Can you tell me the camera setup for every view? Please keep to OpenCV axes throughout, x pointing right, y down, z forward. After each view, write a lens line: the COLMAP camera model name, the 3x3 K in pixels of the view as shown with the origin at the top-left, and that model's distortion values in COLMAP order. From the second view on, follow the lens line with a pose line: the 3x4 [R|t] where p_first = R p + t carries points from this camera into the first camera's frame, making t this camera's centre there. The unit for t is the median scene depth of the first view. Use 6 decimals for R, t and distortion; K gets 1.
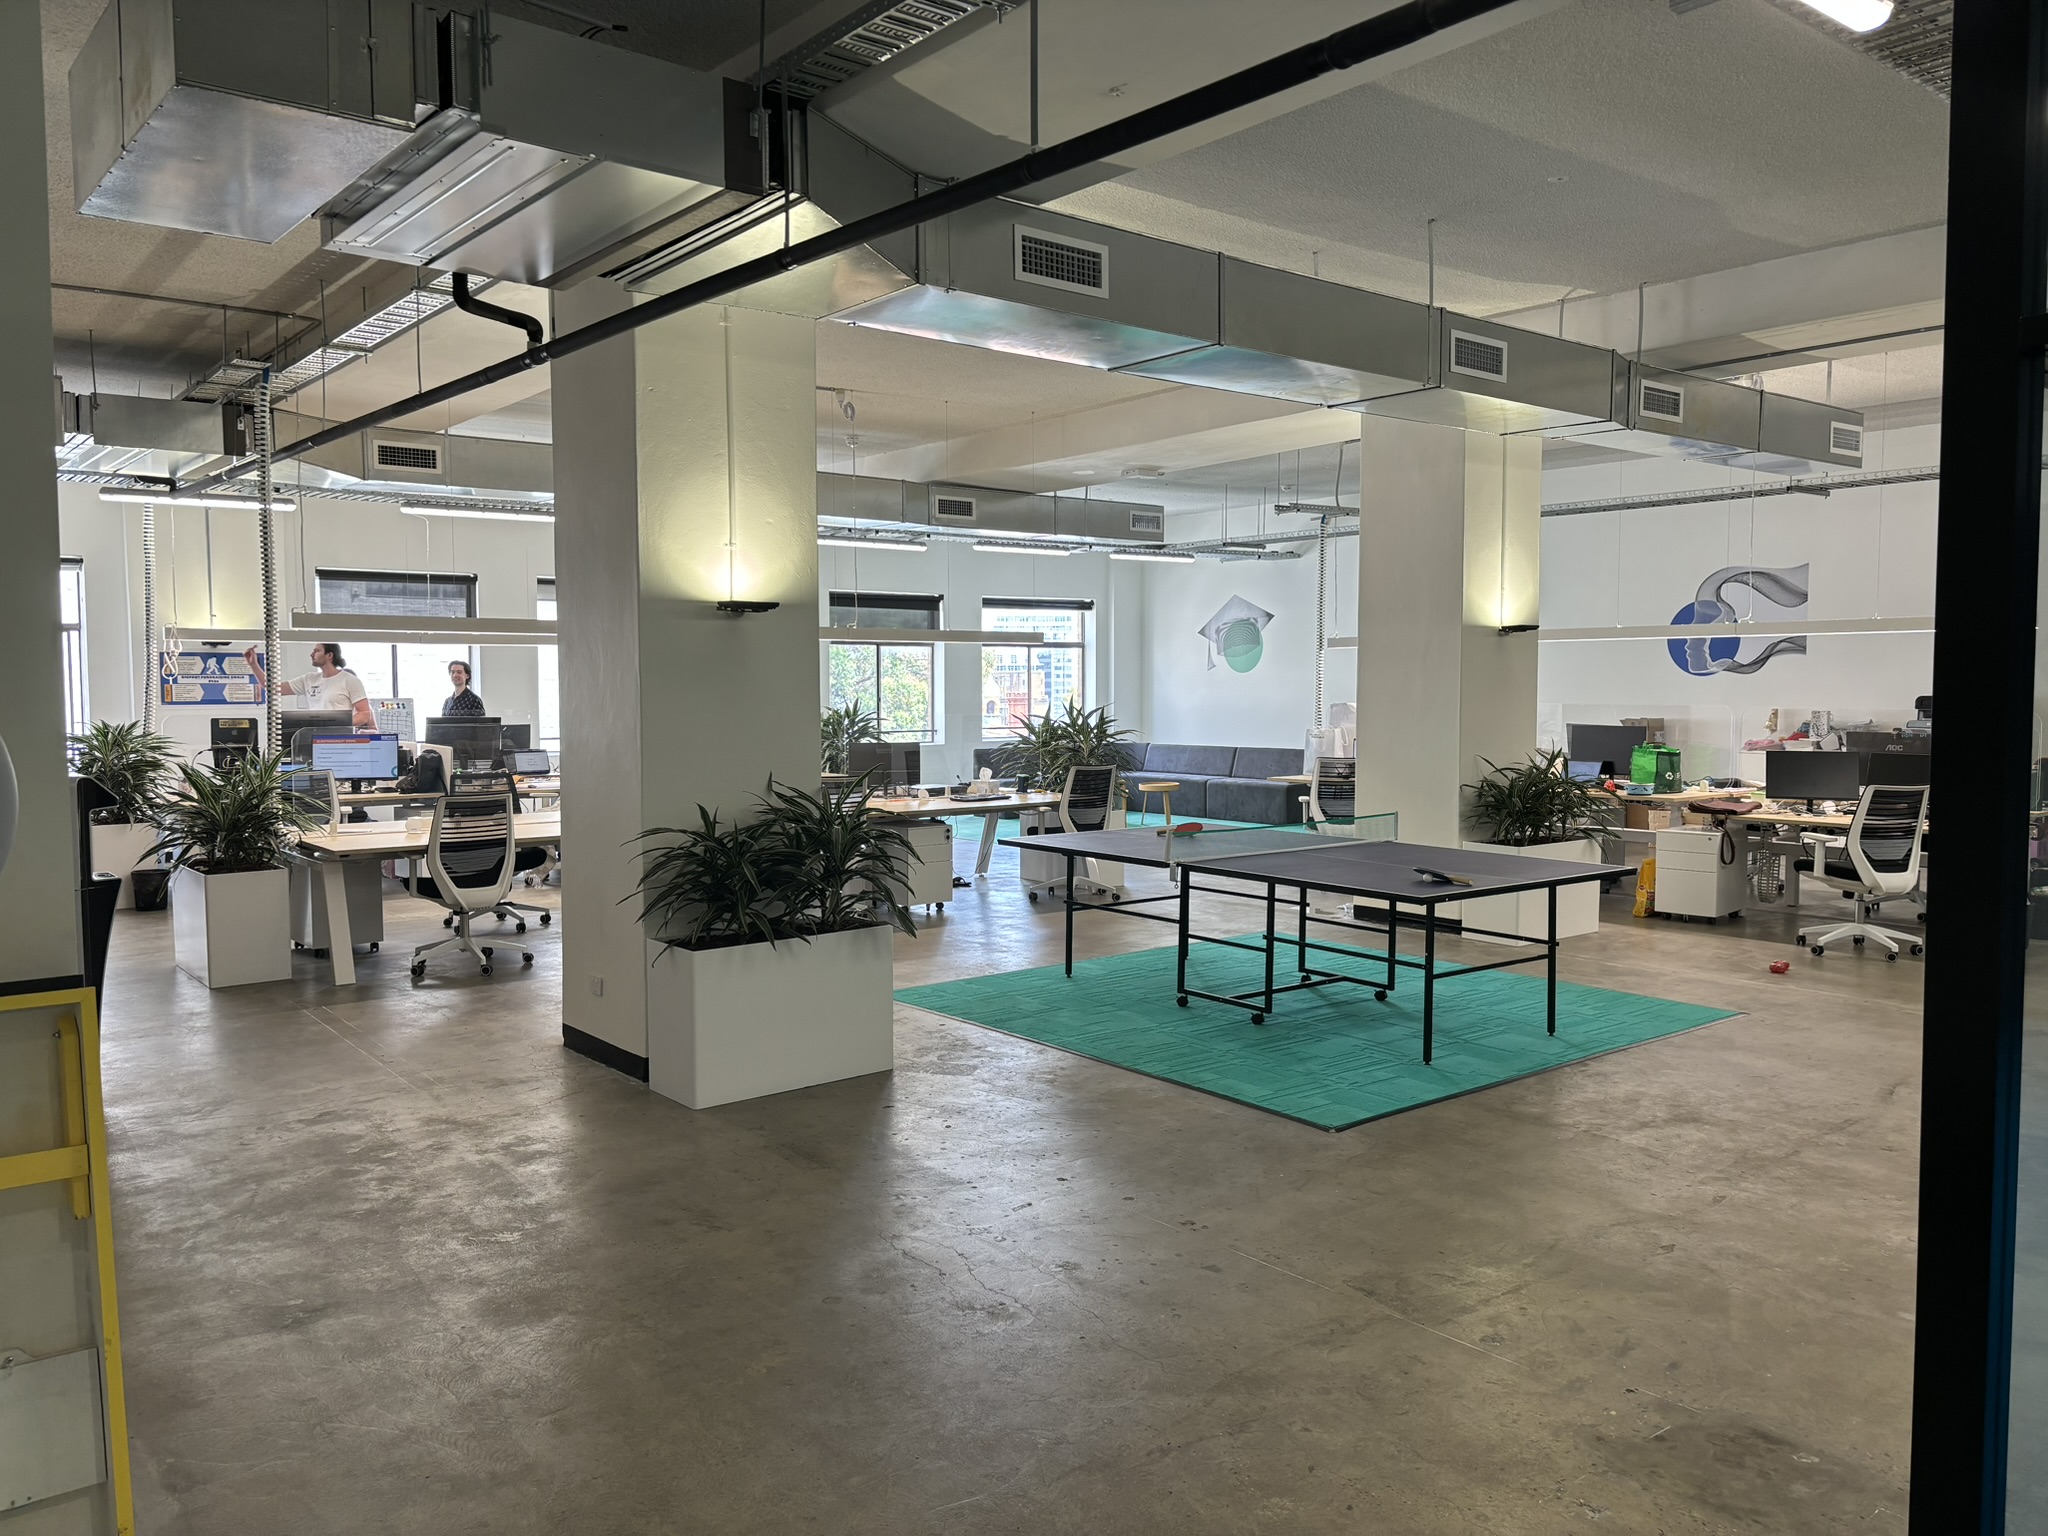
lens RADIAL K [[1555.1, 0, 1024.0], [0, 1555.1, 768.0], [0, 0, 1]] dist [0.004933, 0.001445]
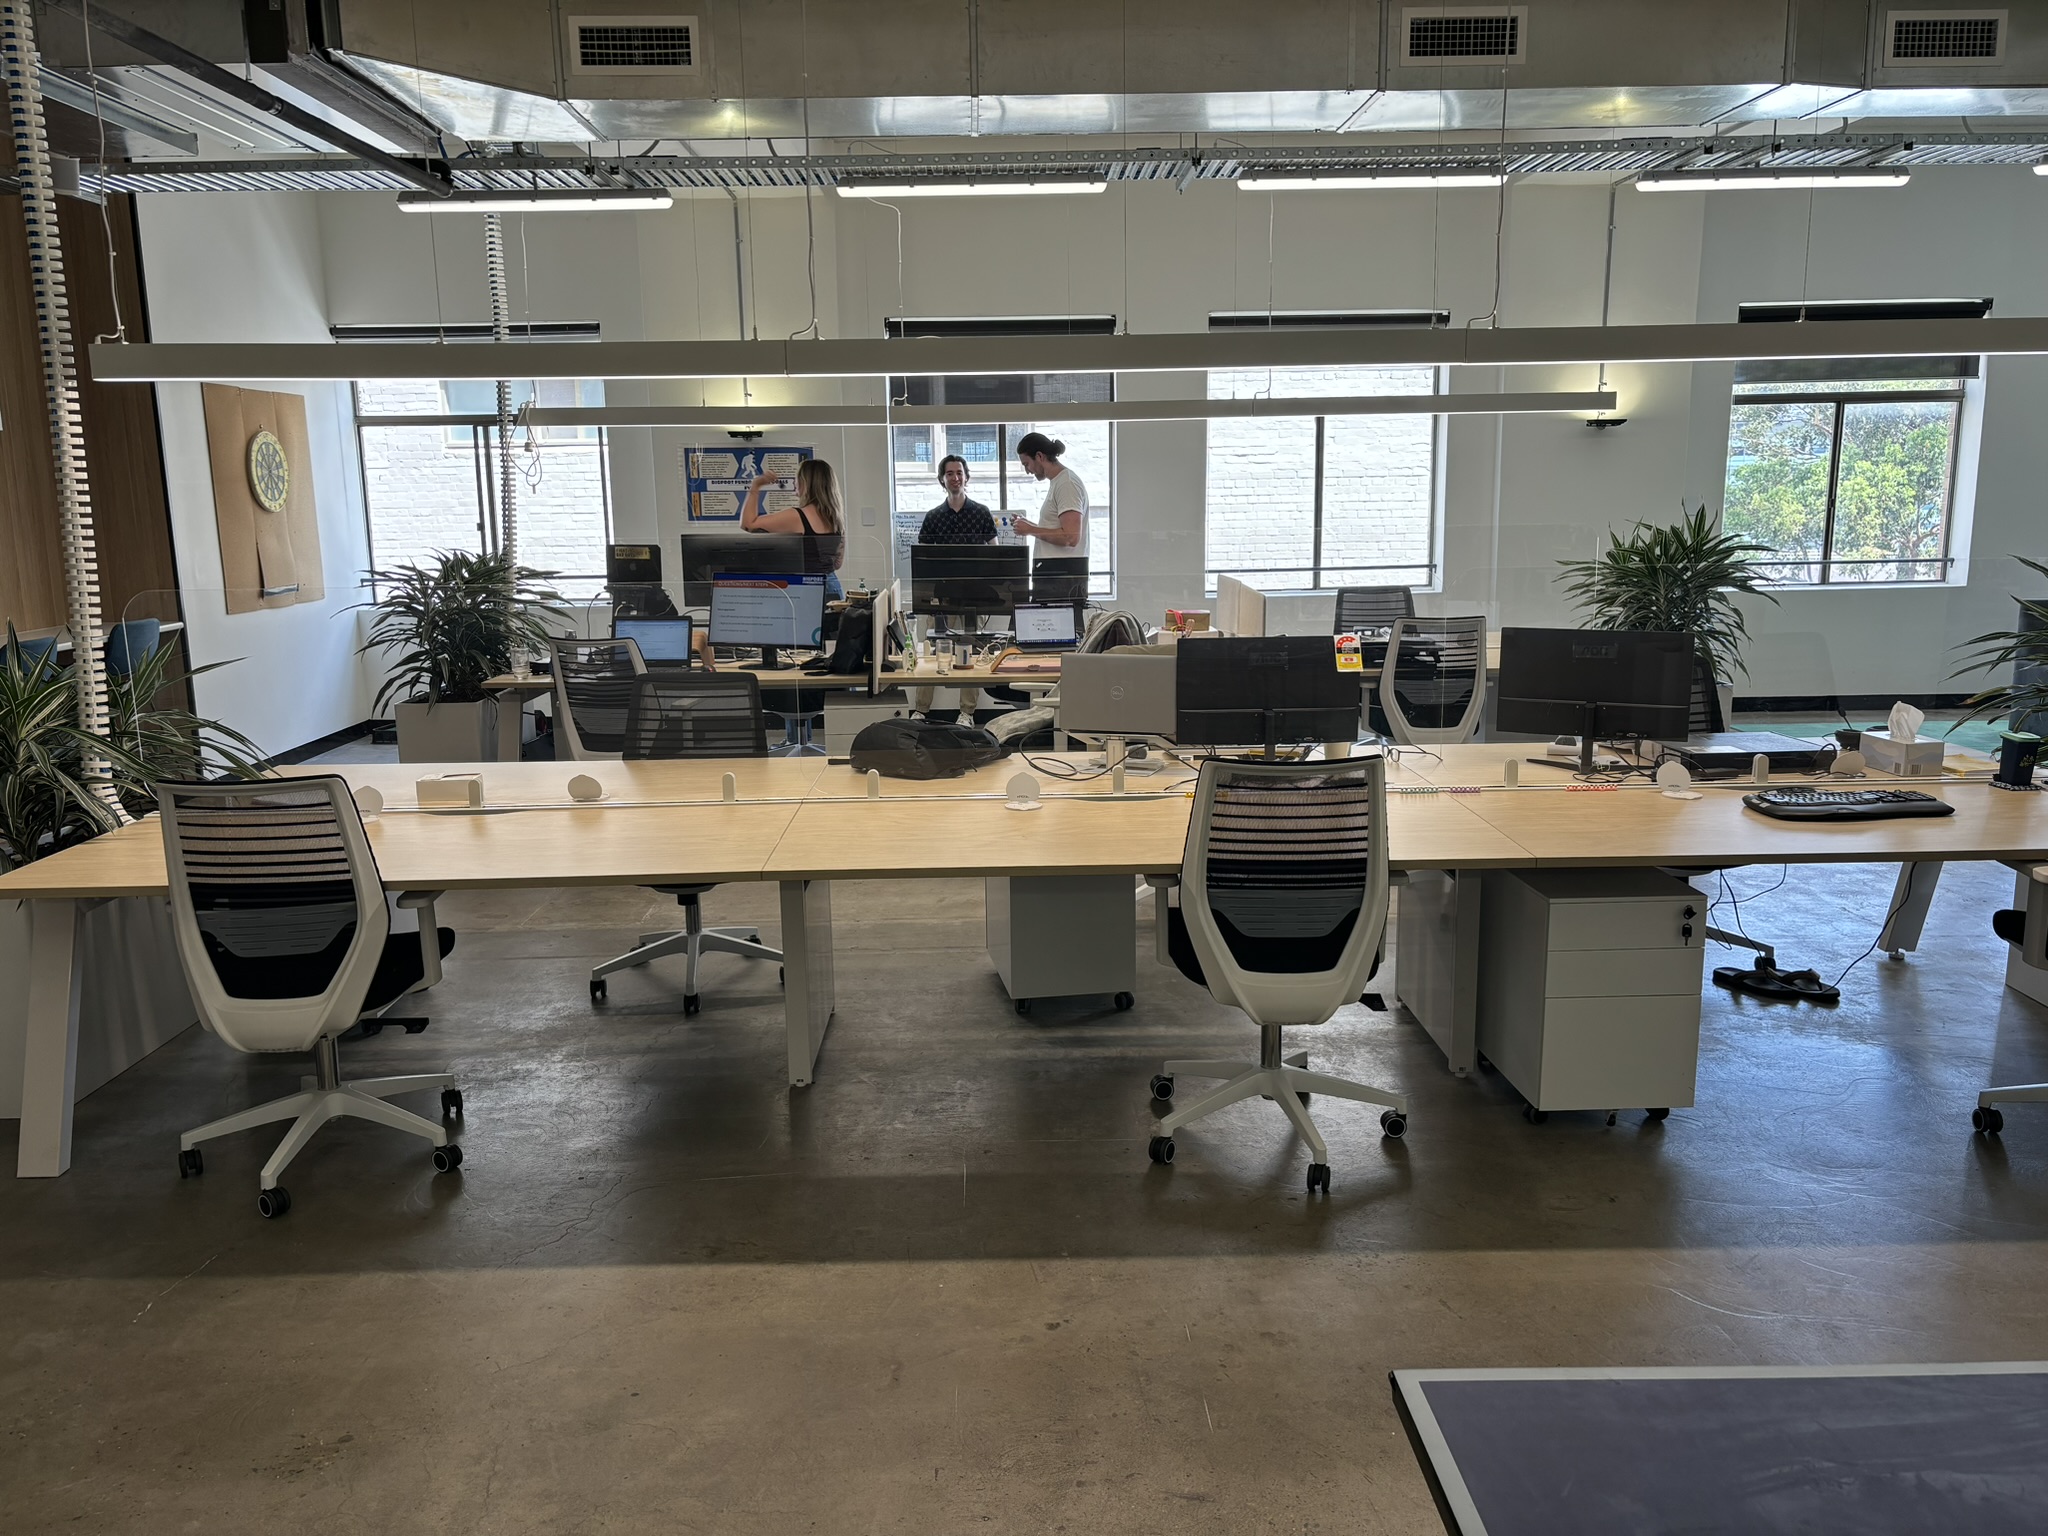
lens RADIAL K [[1555.1, 0, 1024.0], [0, 1555.1, 768.0], [0, 0, 1]] dist [0.004933, 0.001445]
pose [[0.792750, 0.095828, -0.601967, 0.028829], [-0.017567, 0.990747, 0.134583, -0.026248], [0.609293, -0.096116, 0.787098, 0.498029]]
